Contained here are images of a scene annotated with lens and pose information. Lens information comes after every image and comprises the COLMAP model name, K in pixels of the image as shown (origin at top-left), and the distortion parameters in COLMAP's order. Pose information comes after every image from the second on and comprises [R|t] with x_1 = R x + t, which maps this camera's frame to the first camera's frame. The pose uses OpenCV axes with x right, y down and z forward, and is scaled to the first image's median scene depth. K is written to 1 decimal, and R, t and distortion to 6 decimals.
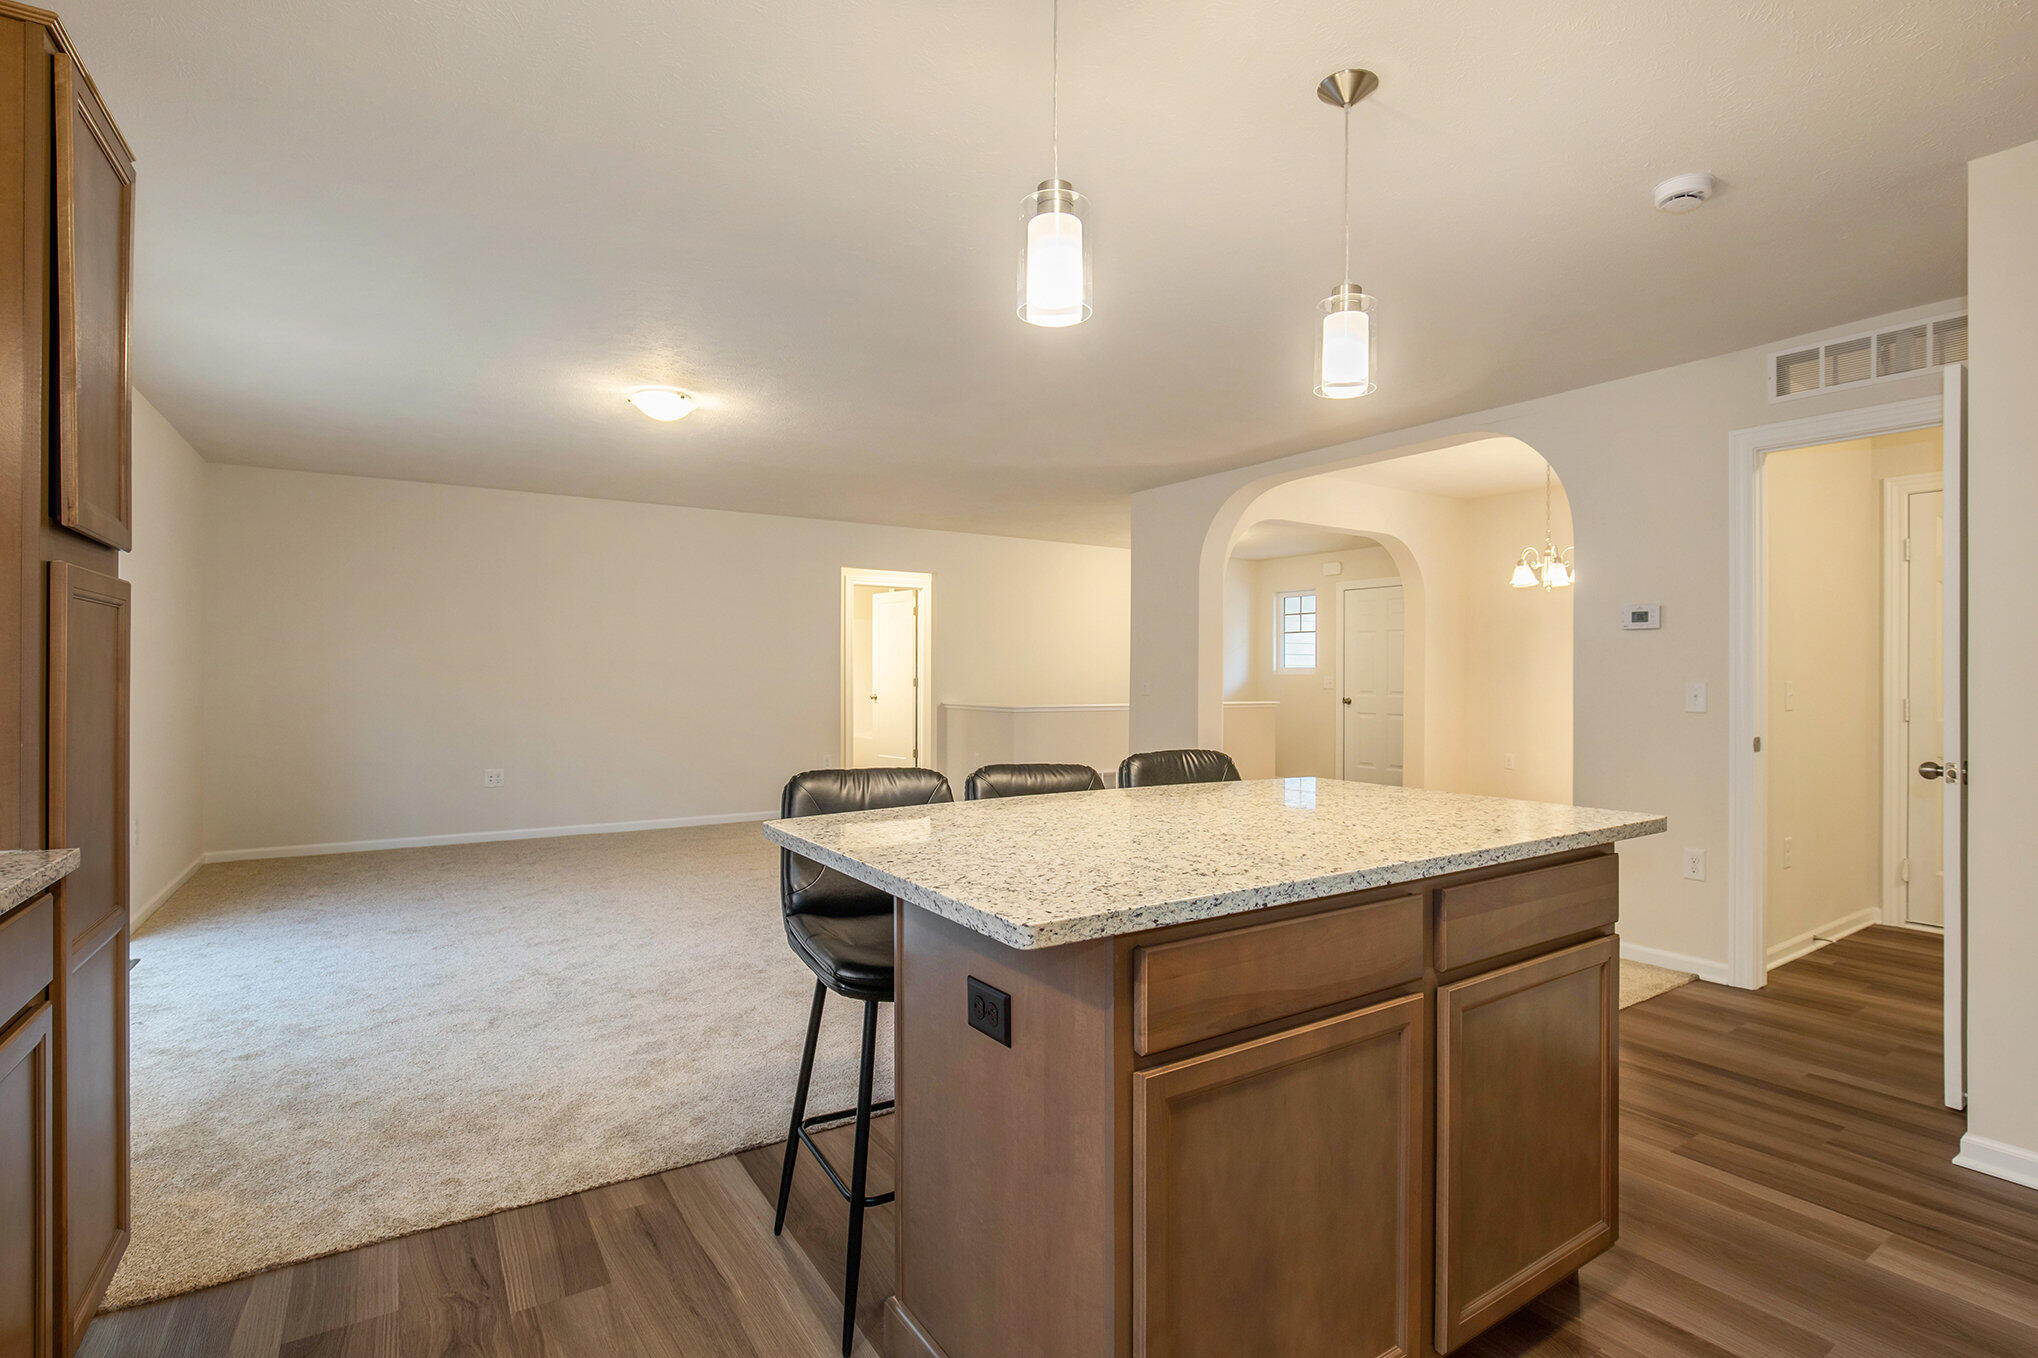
lens RADIAL K [[1001.5, 0, 1069.0], [0, 1001.5, 668.7], [0, 0, 1]] dist [-0.039829, 0.000445]
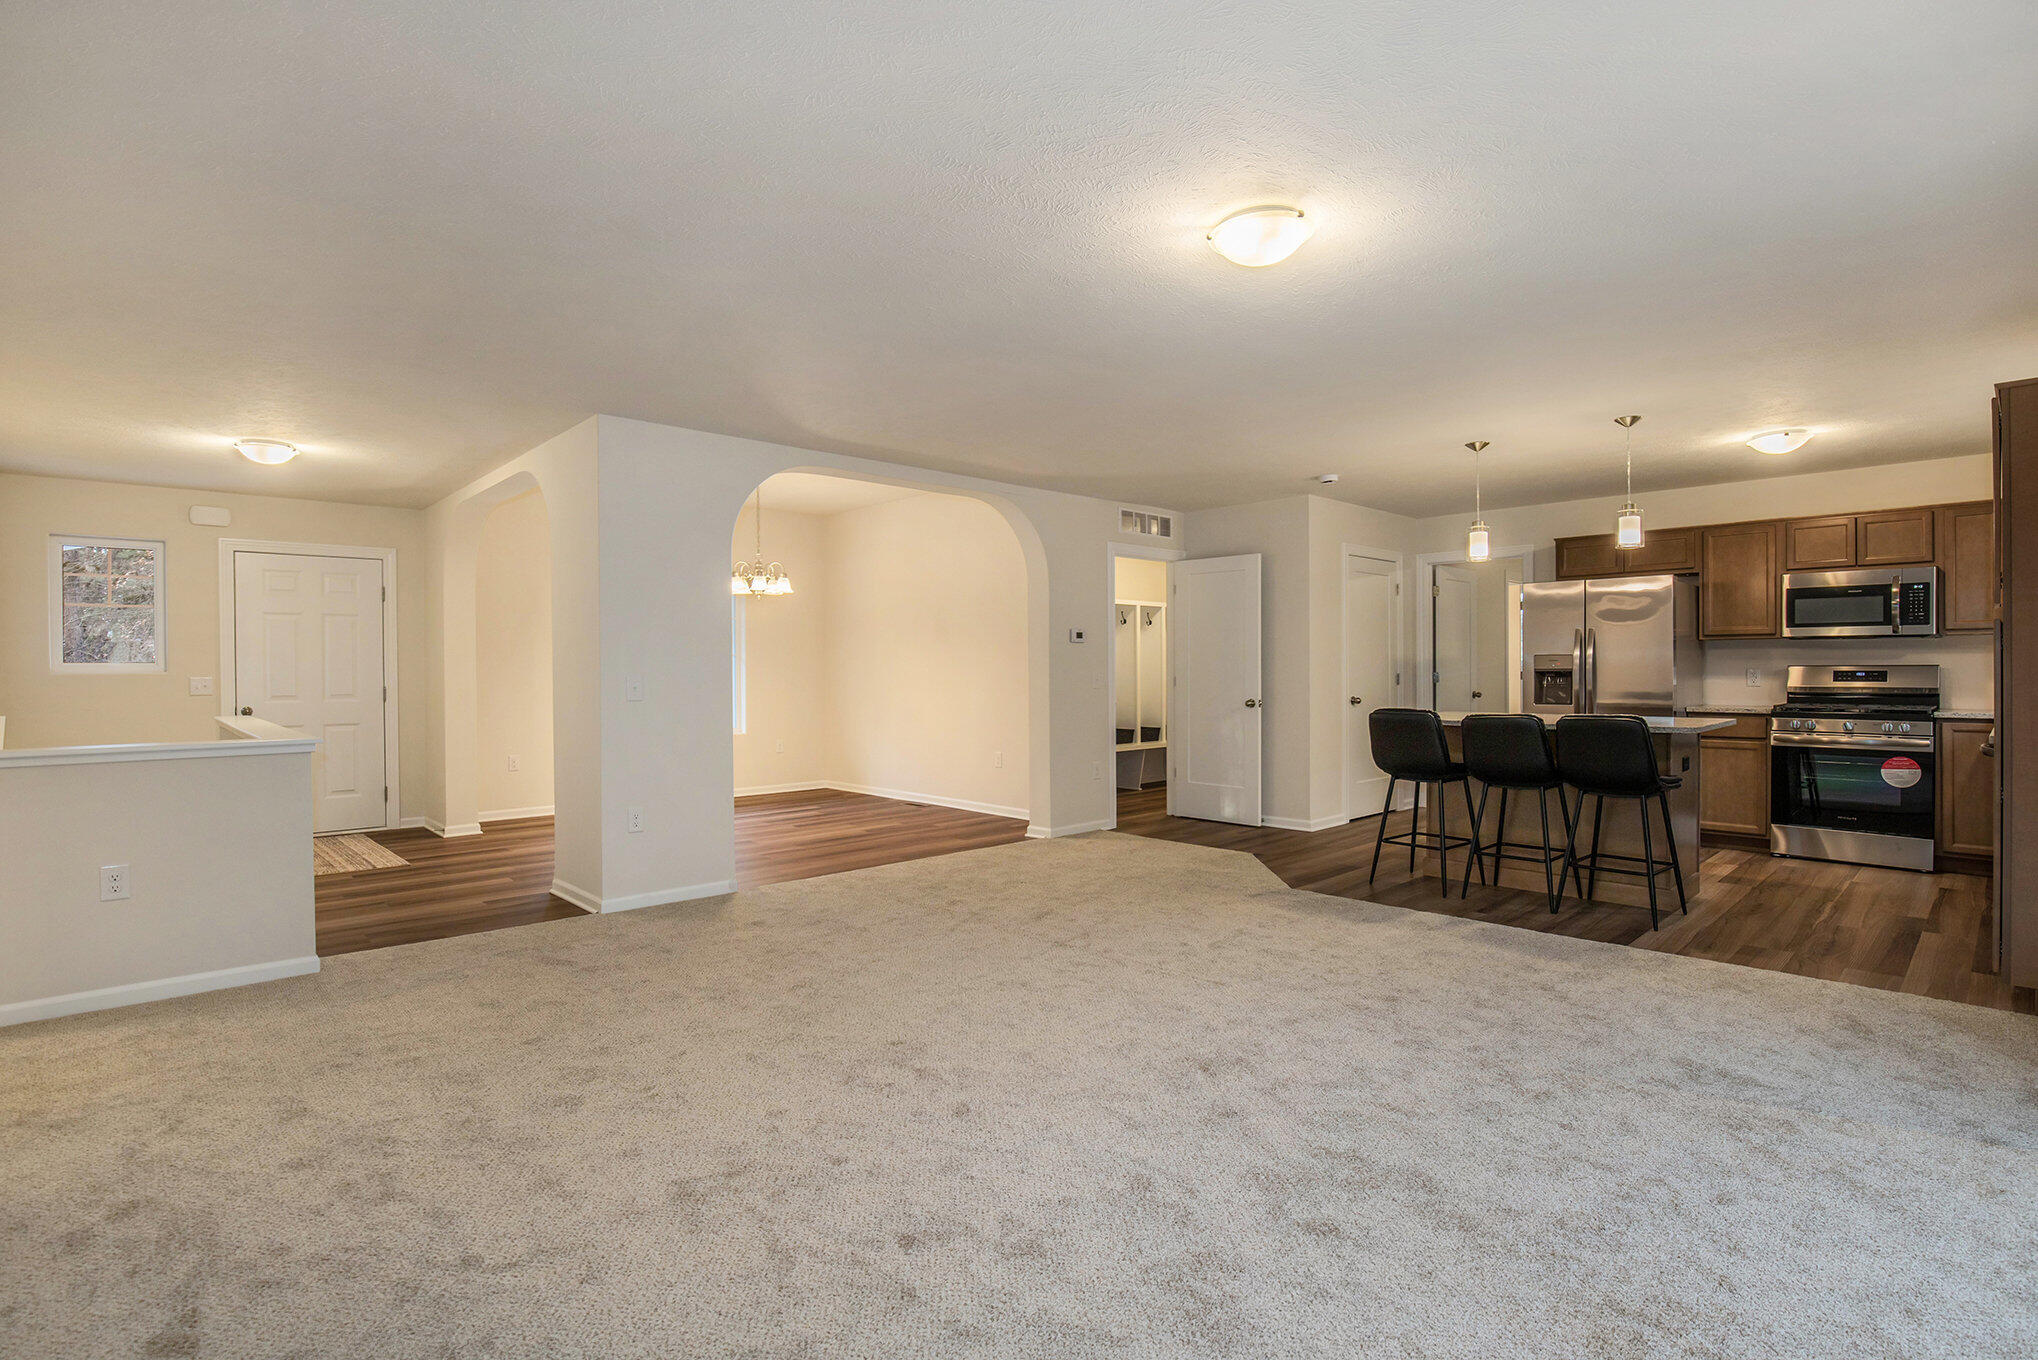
lens RADIAL K [[945.0, 0, 1019.0], [0, 945.0, 680.0], [0, 0, 1]] dist [-0.001409, -0.000353]
pose [[-0.140665, -0.020473, 0.989846, -0.442658], [-0.001147, 0.999789, 0.020516, -0.003799], [-0.990057, 0.001750, -0.140659, 0.555431]]
